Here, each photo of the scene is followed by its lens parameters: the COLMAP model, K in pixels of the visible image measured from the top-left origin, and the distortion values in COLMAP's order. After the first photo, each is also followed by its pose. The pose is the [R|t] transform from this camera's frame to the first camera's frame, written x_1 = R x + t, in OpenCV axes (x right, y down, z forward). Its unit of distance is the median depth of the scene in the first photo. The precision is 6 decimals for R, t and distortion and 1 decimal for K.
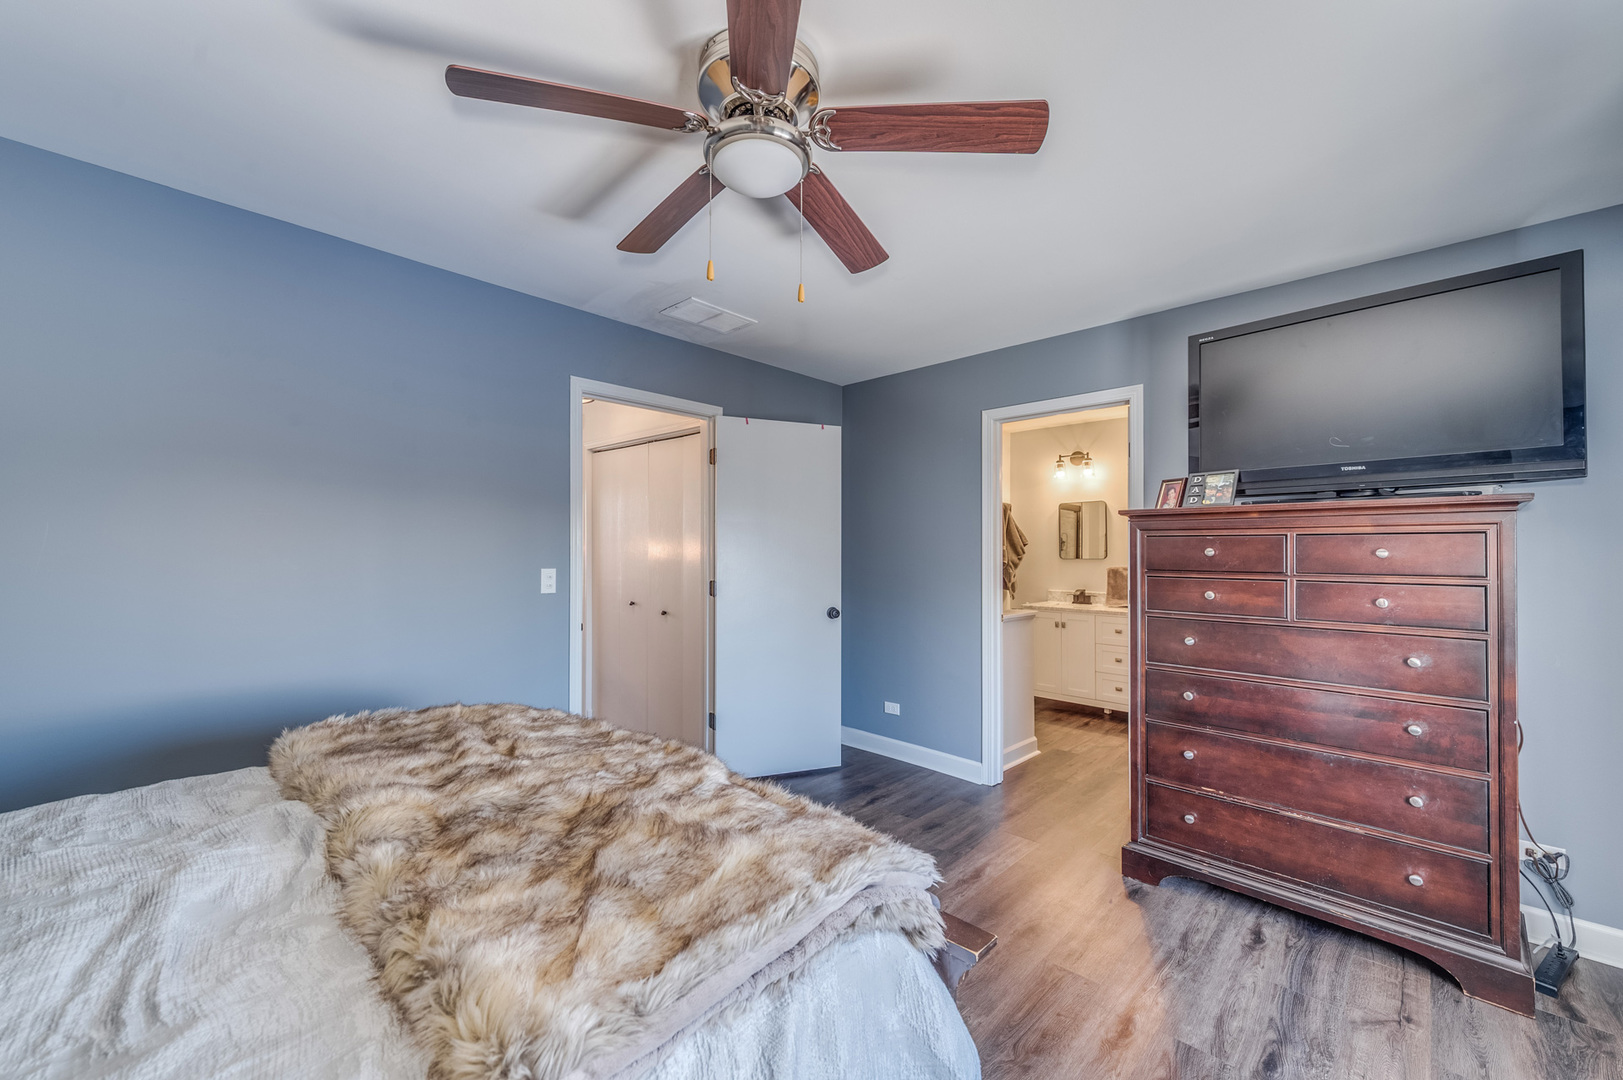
lens RADIAL K [[628.5, 0, 810.3], [0, 628.5, 541.8], [0, 0, 1]] dist [0.015429, -0.005139]
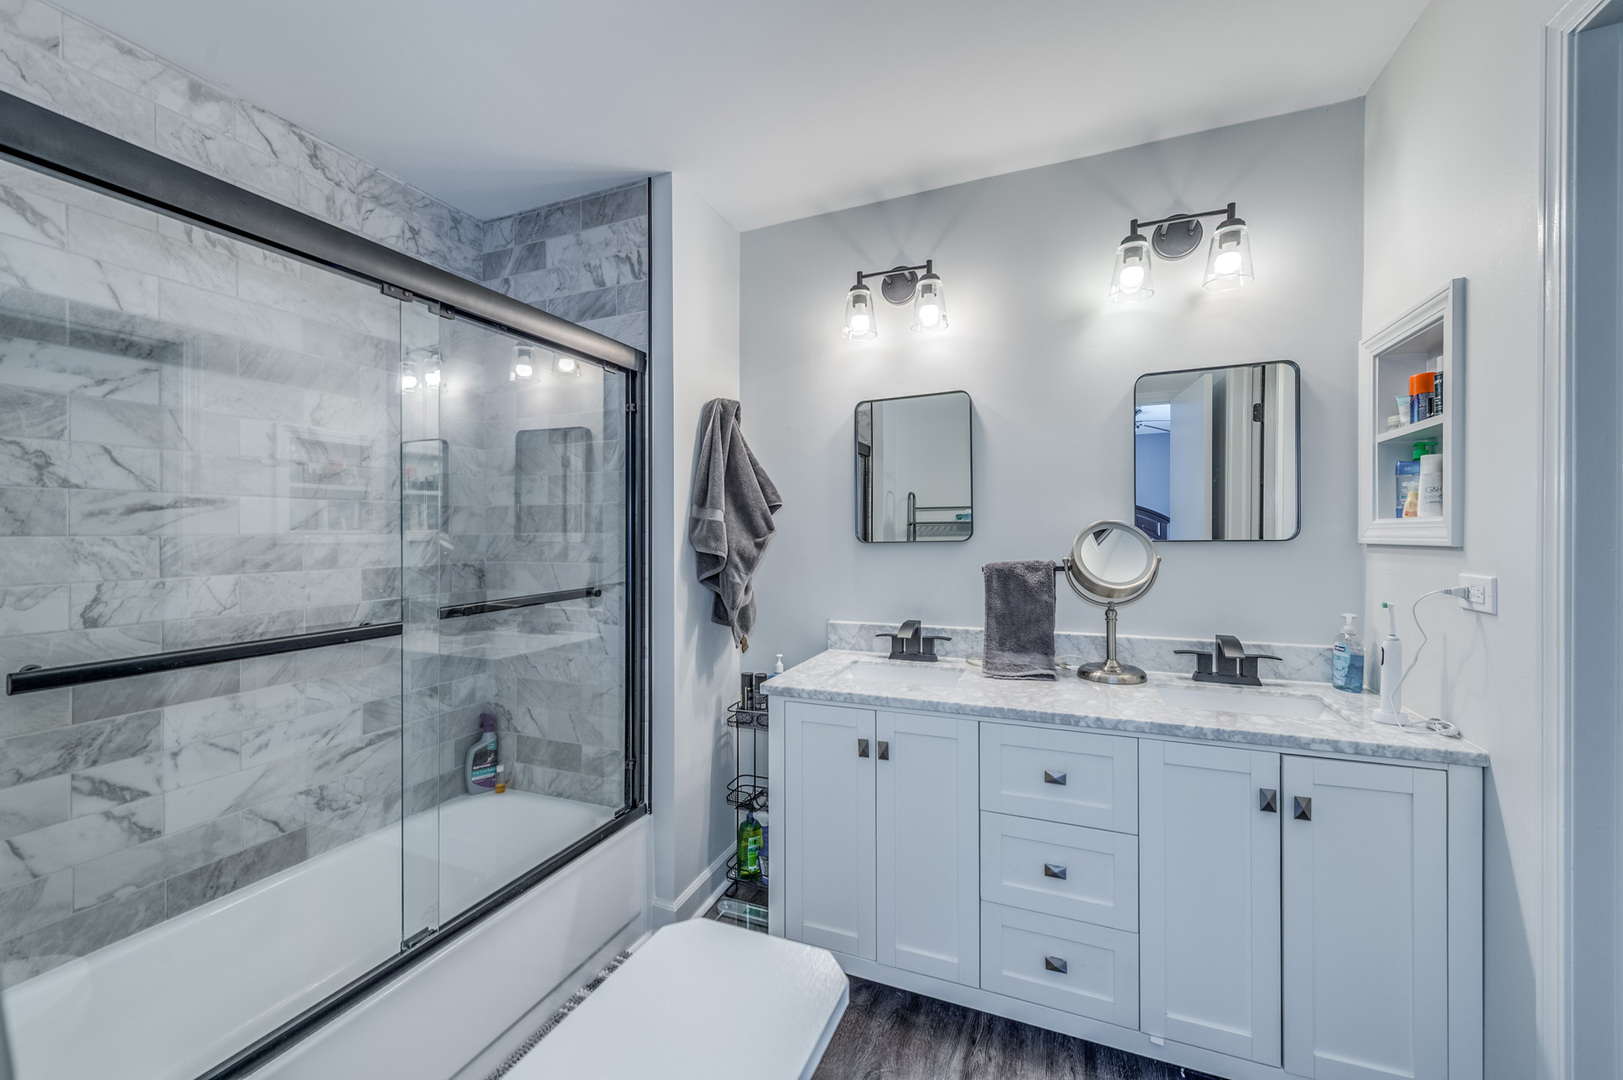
lens RADIAL K [[628.5, 0, 810.3], [0, 628.5, 541.8], [0, 0, 1]] dist [0.015429, -0.005139]
pose [[0.934976, -0.004854, 0.354678, 0.232128], [0.000752, 0.999931, 0.011700, 0.022416], [-0.354710, -0.010672, 0.934915, 0.651257]]
